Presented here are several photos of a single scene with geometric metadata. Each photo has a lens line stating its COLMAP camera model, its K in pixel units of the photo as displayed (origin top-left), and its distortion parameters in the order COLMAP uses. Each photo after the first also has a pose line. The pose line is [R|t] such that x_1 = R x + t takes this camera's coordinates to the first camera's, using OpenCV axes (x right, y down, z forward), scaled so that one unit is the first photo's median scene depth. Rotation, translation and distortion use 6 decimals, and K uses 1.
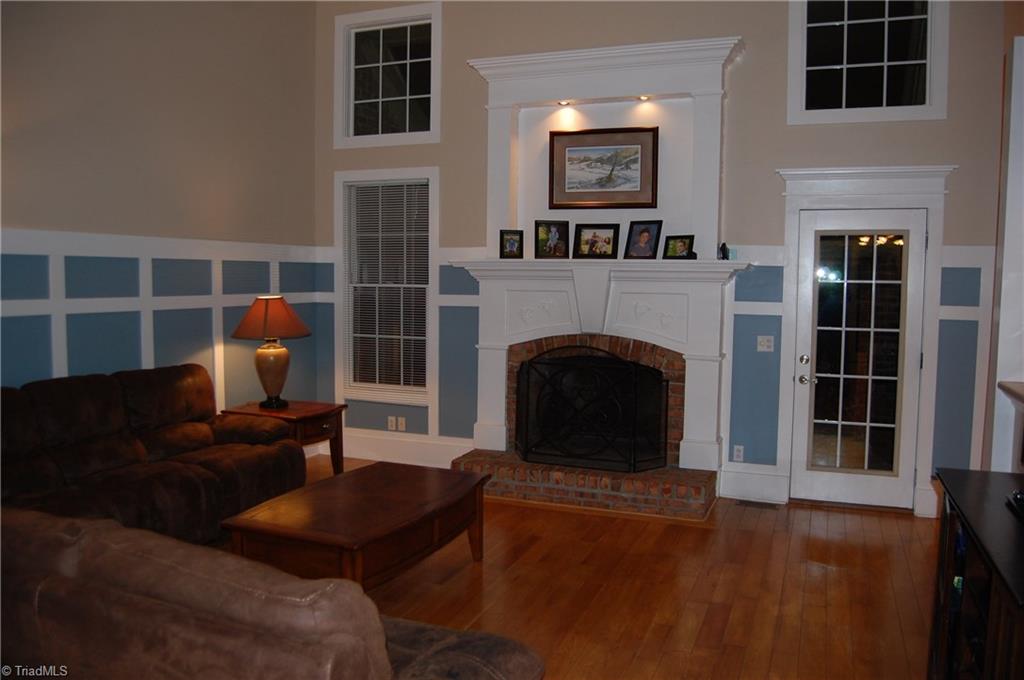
lens RADIAL K [[797.8, 0, 511.8], [0, 797.8, 337.6], [0, 0, 1]] dist [-0.096271, 0.041772]
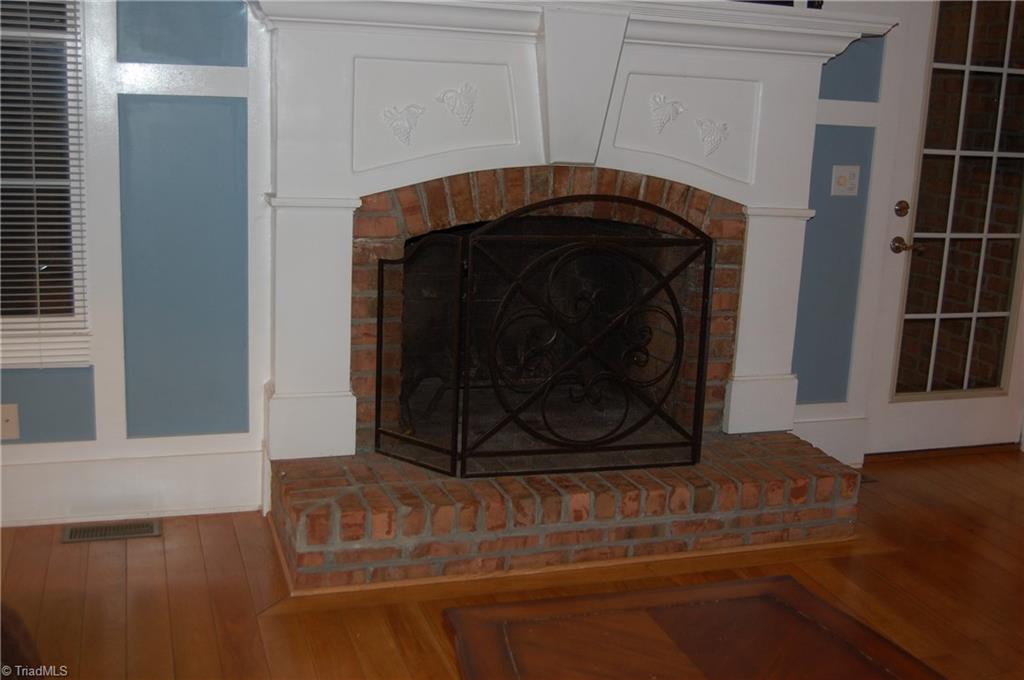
lens RADIAL K [[1096.4, 0, 512.1], [0, 1096.4, 341.7], [0, 0, 1]] dist [-0.049835, 0.000000]
pose [[0.770628, -0.113792, 0.627043, -0.324937], [0.012527, 0.986444, 0.163620, -0.008306], [-0.637162, -0.118235, 0.761607, 0.573484]]
